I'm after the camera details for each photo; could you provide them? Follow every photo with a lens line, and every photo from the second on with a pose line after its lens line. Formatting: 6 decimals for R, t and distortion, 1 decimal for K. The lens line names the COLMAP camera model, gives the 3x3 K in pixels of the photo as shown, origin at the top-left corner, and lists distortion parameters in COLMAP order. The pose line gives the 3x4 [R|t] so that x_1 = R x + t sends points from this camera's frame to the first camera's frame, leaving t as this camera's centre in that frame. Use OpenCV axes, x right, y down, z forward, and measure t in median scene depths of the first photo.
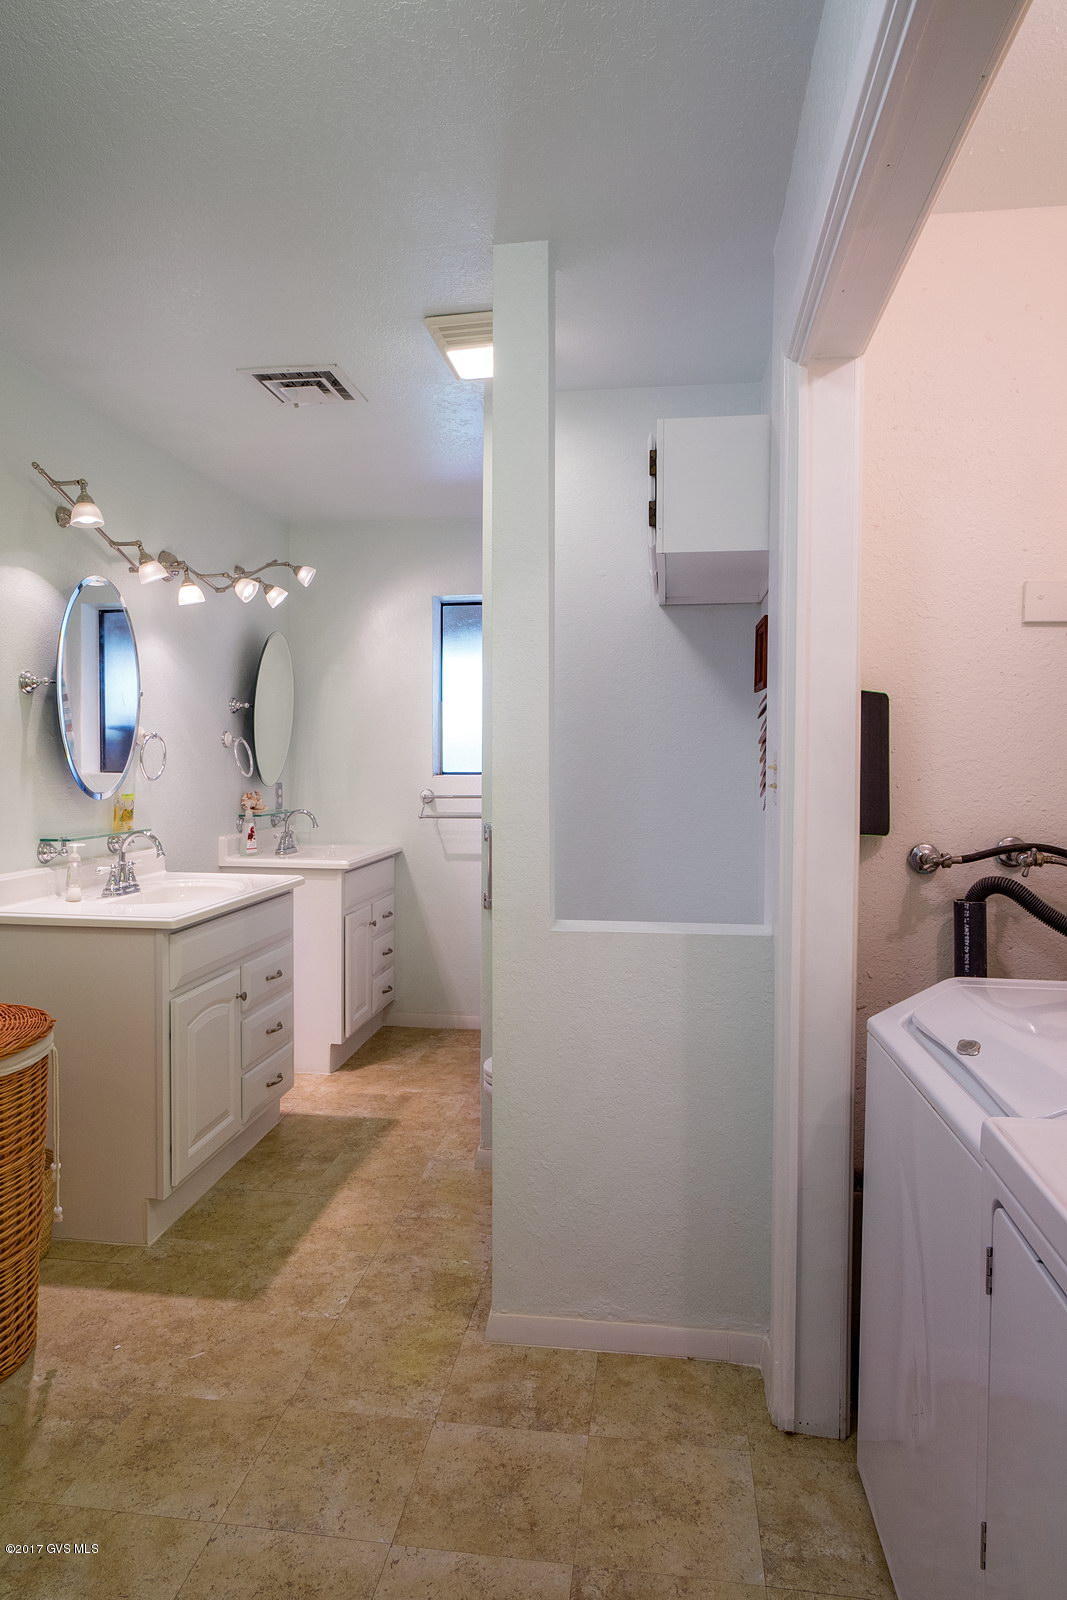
lens RADIAL K [[1007.6, 0, 481.1], [0, 1007.6, 792.2], [0, 0, 1]] dist [-0.001120, 0.004358]
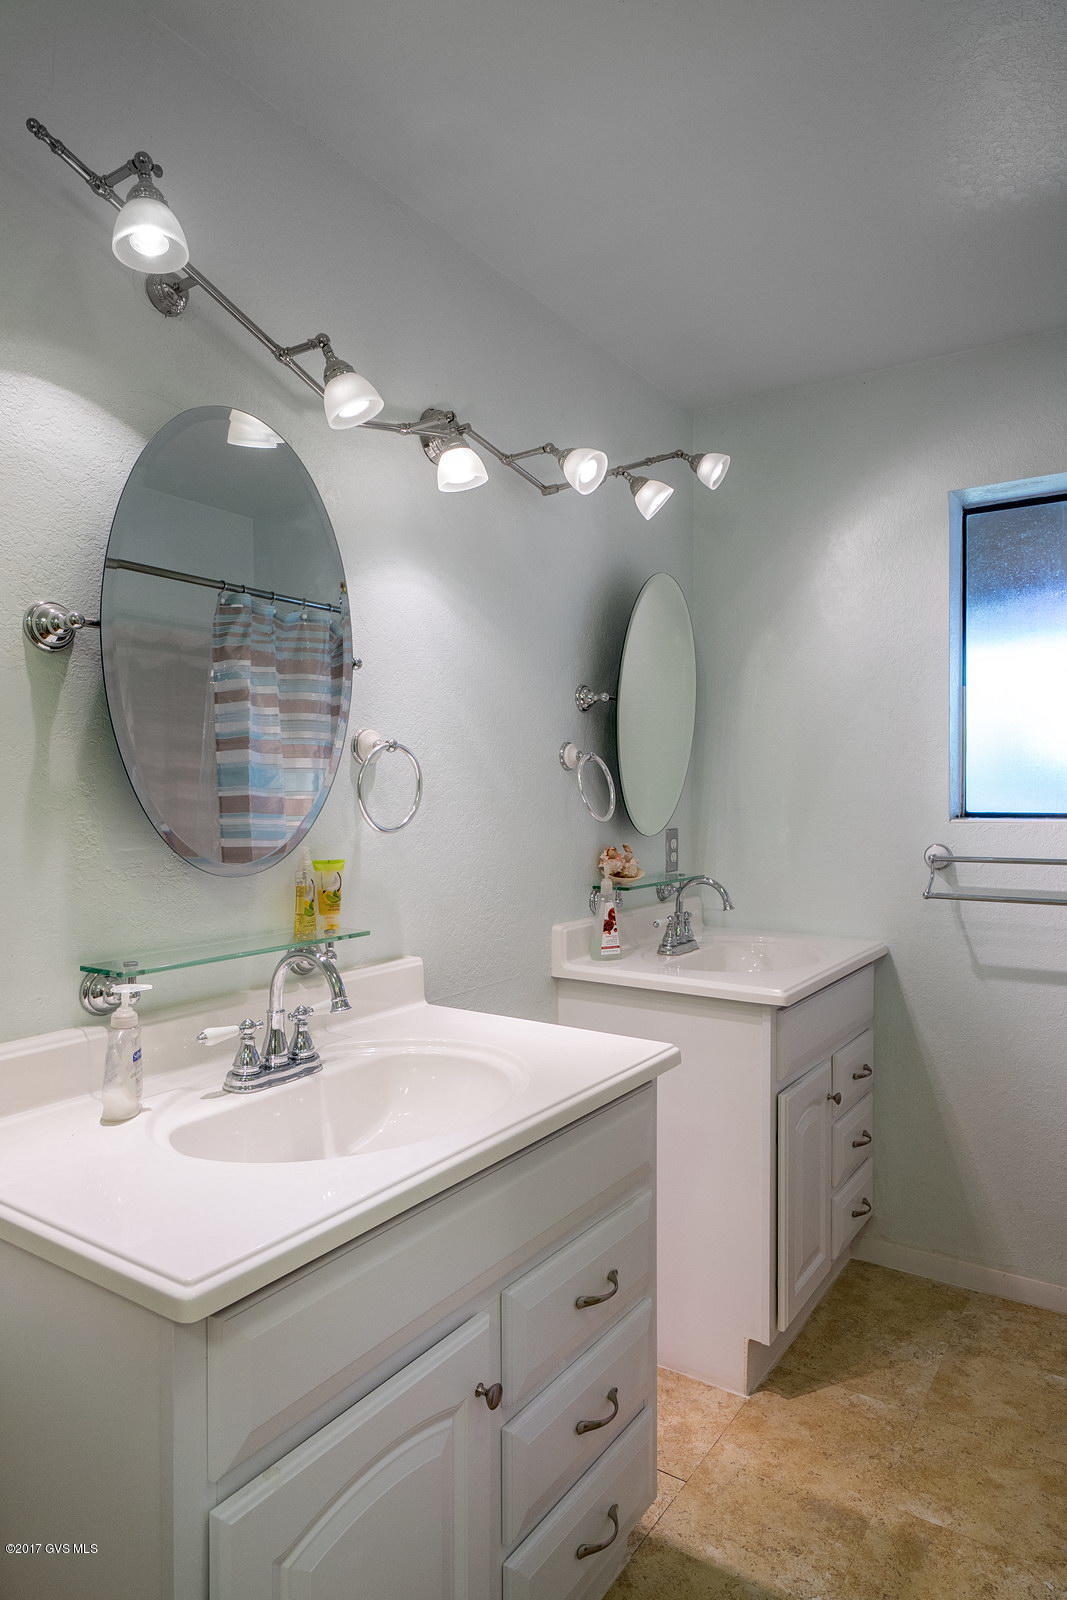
lens RADIAL K [[1007.6, 0, 481.1], [0, 1007.6, 792.2], [0, 0, 1]] dist [-0.001120, 0.004358]
pose [[0.904827, -0.001024, -0.425779, -0.050787], [-0.011414, 0.999579, -0.026660, -0.015522], [0.425627, 0.028982, 0.904434, 0.447443]]
